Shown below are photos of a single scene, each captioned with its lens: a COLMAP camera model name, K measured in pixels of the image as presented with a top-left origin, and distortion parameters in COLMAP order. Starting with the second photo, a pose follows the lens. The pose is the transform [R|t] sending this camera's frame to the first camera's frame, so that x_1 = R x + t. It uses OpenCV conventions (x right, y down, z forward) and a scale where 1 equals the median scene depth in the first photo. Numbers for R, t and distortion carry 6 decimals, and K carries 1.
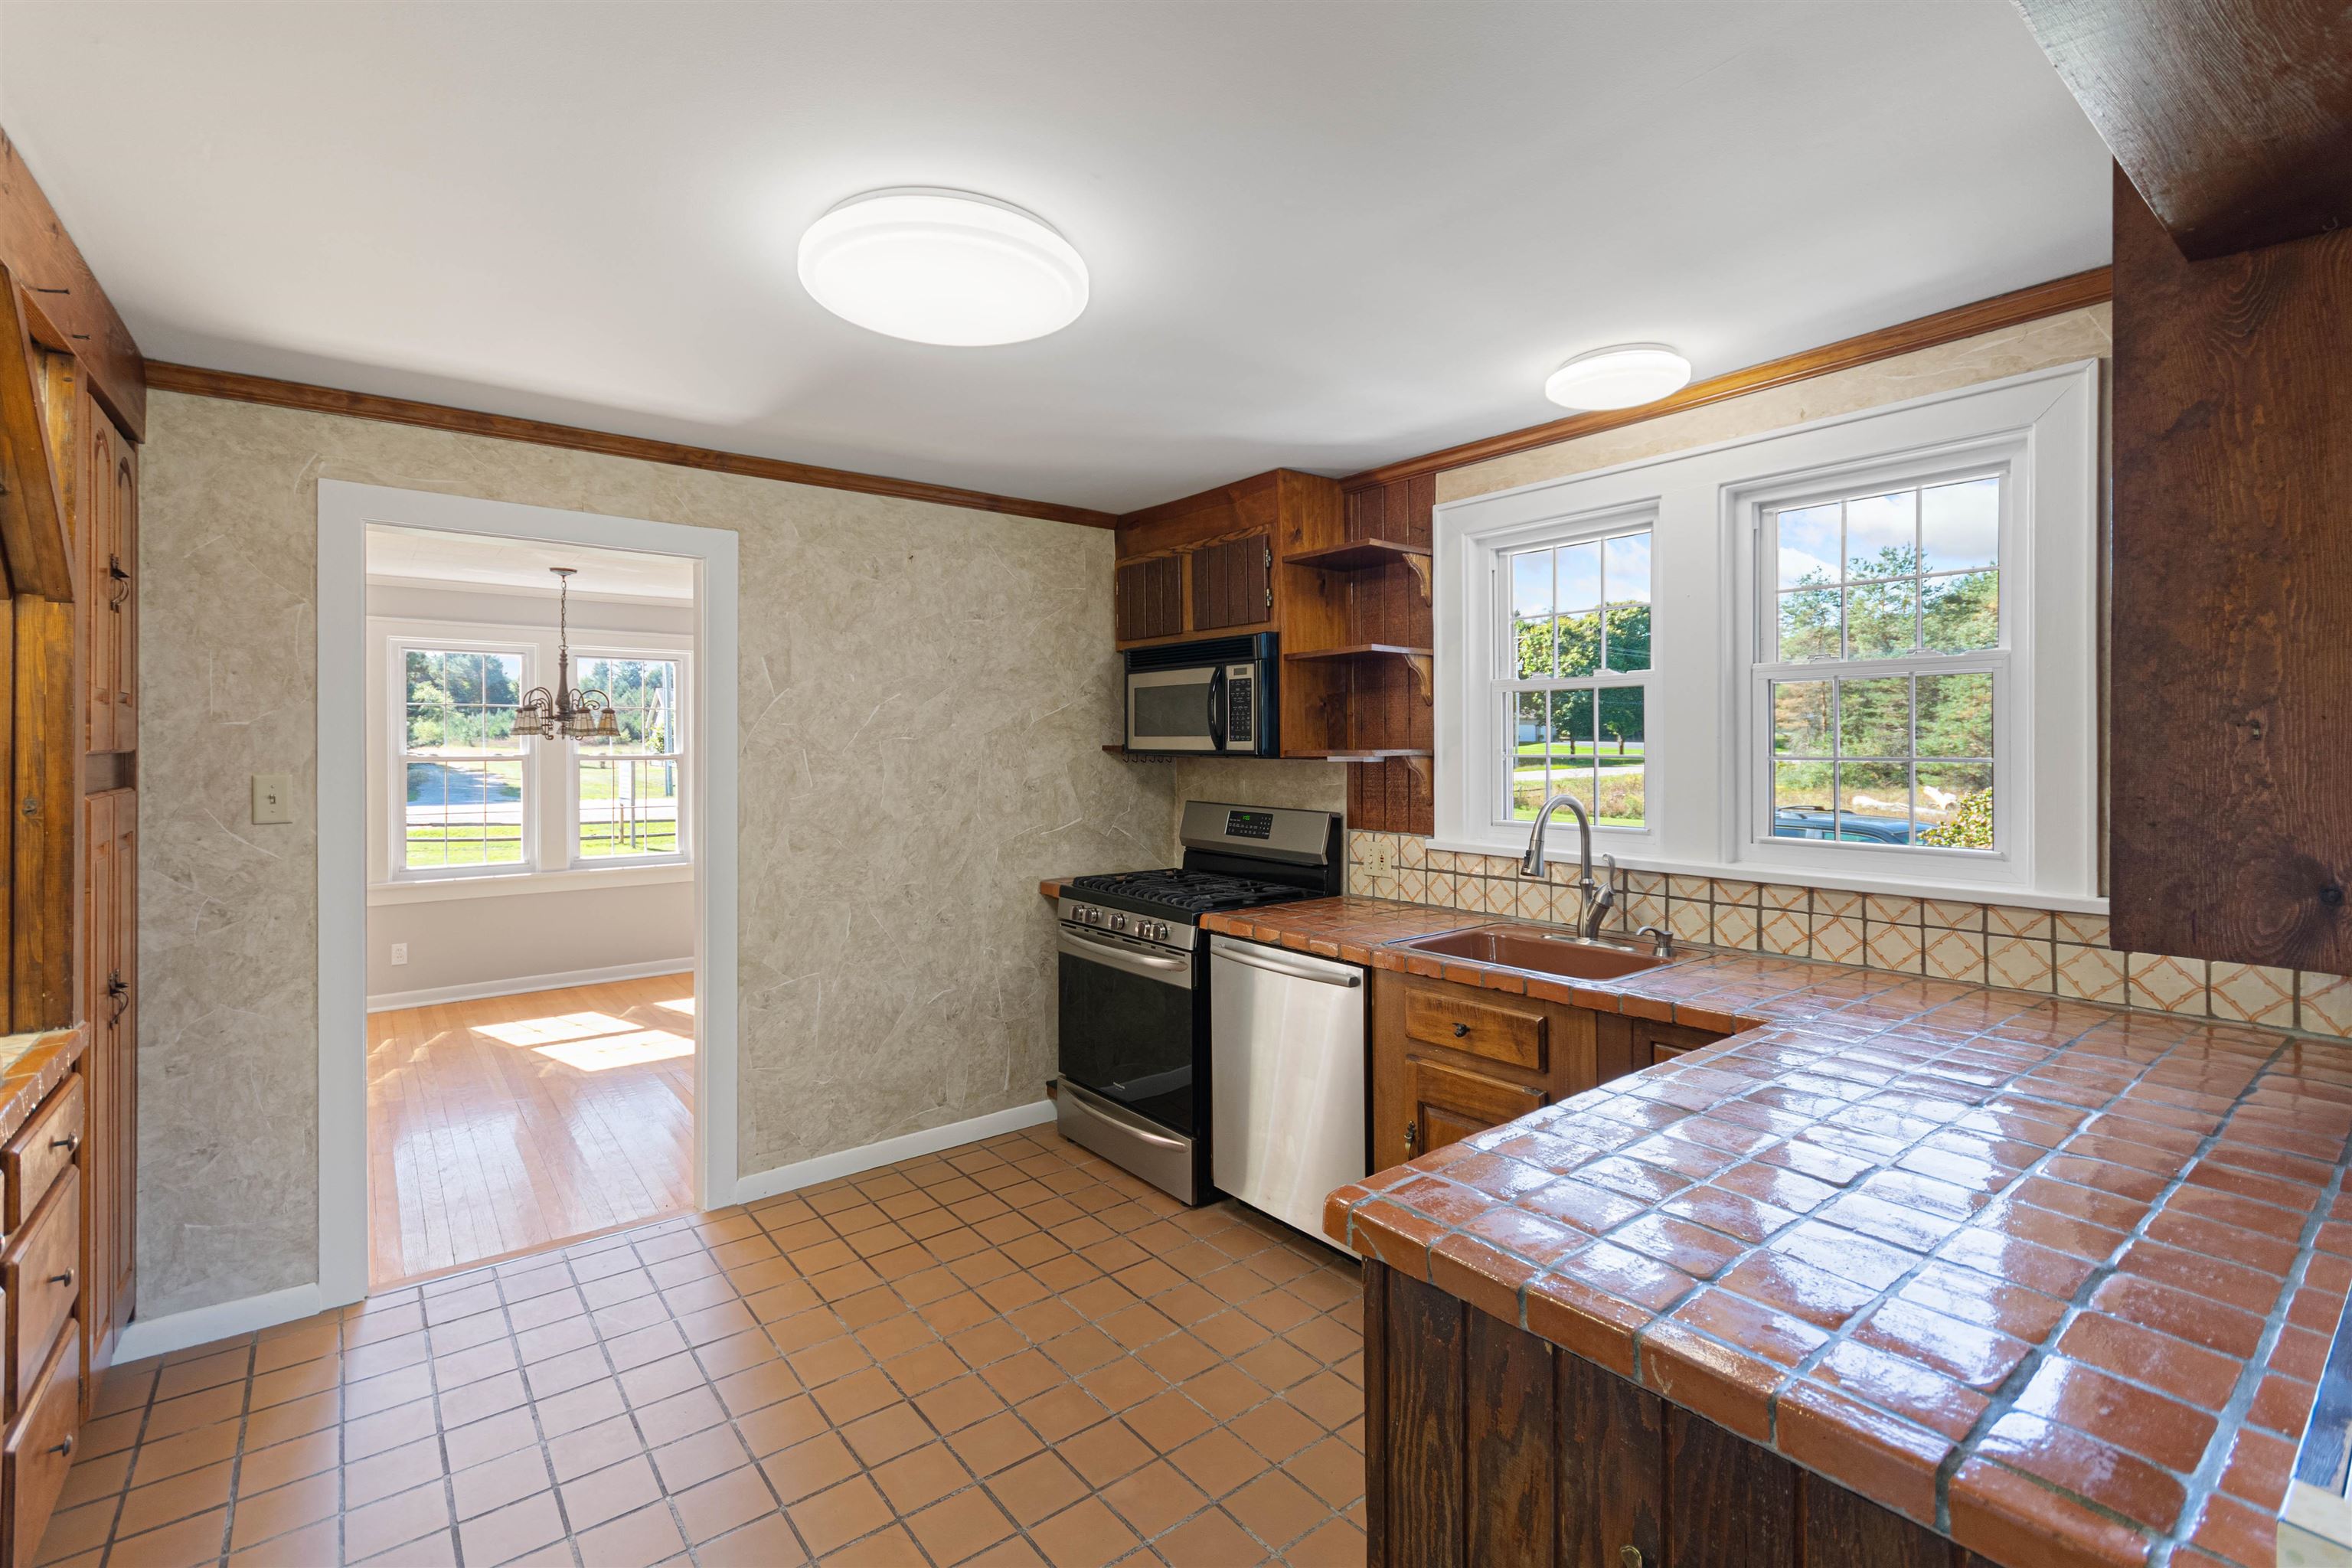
lens RADIAL K [[1060.4, 0, 1162.3], [0, 1060.4, 746.9], [0, 0, 1]] dist [0.004064, -0.000827]
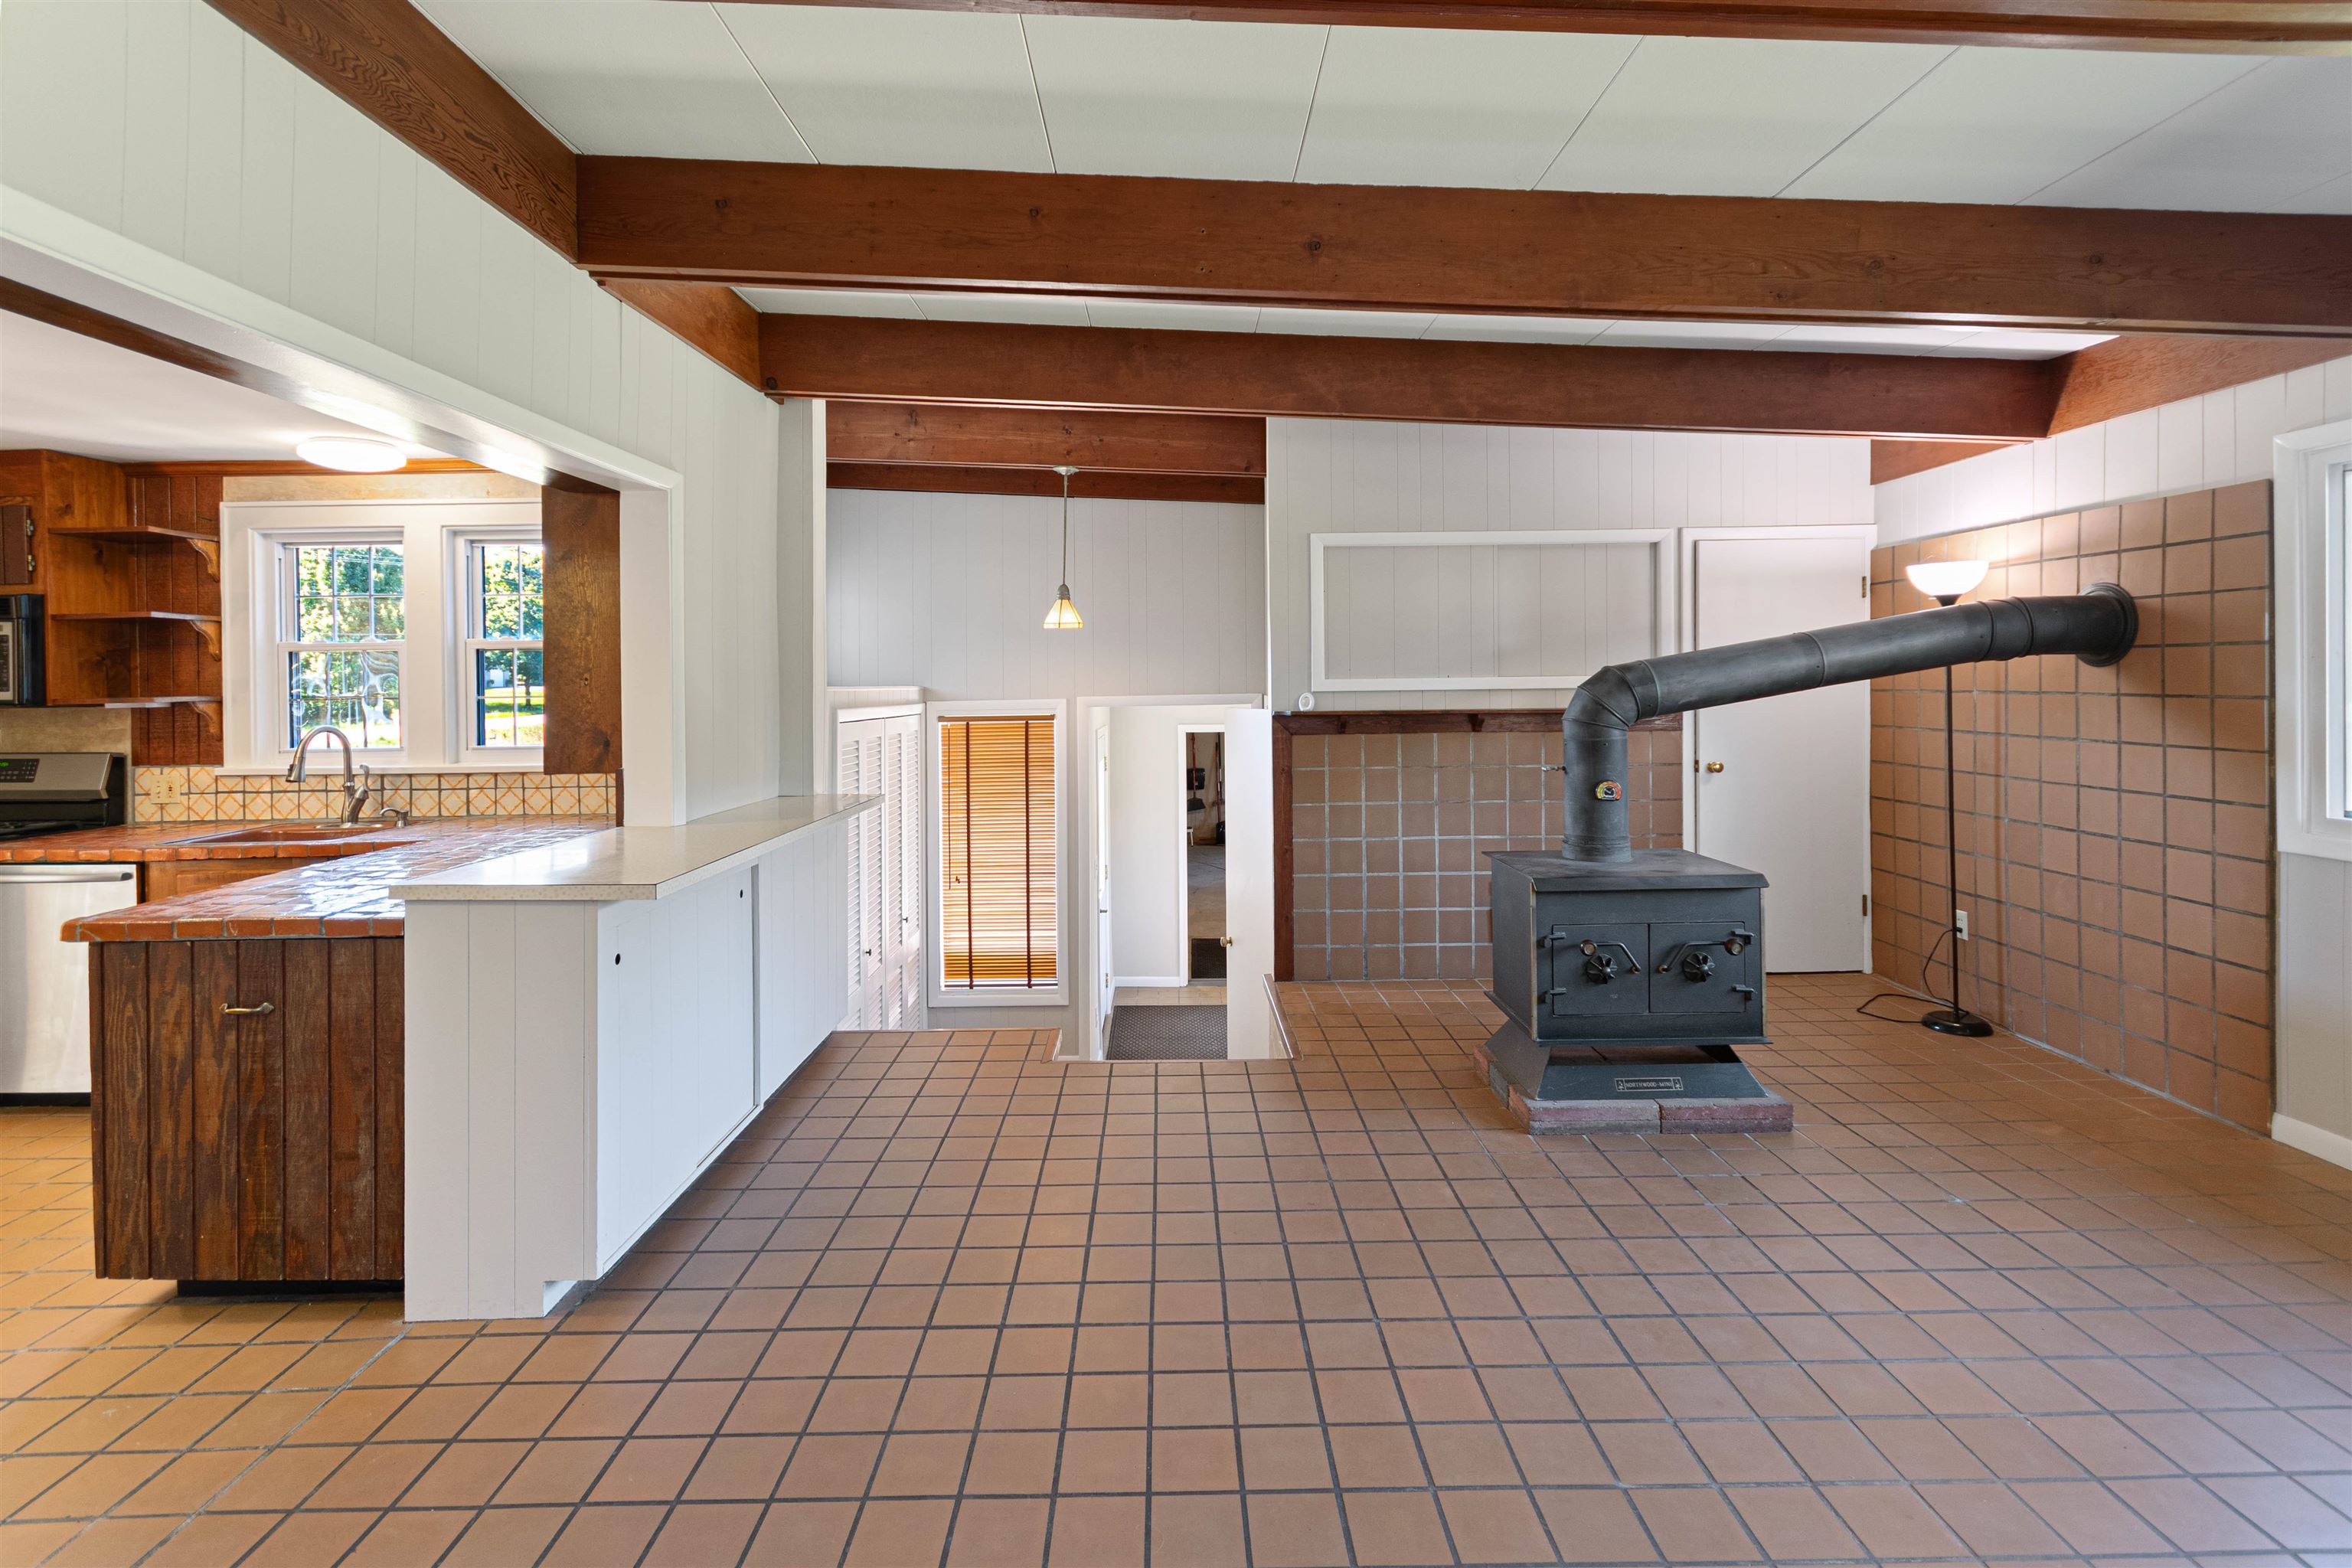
lens RADIAL K [[1060.4, 0, 1161.7], [0, 1060.4, 677.7], [0, 0, 1]] dist [0.004064, -0.000827]
pose [[0.617262, -0.005102, 0.786741, -0.064702], [0.014648, 0.999880, -0.005009, 0.004302], [-0.786621, 0.014616, 0.617263, -0.866846]]
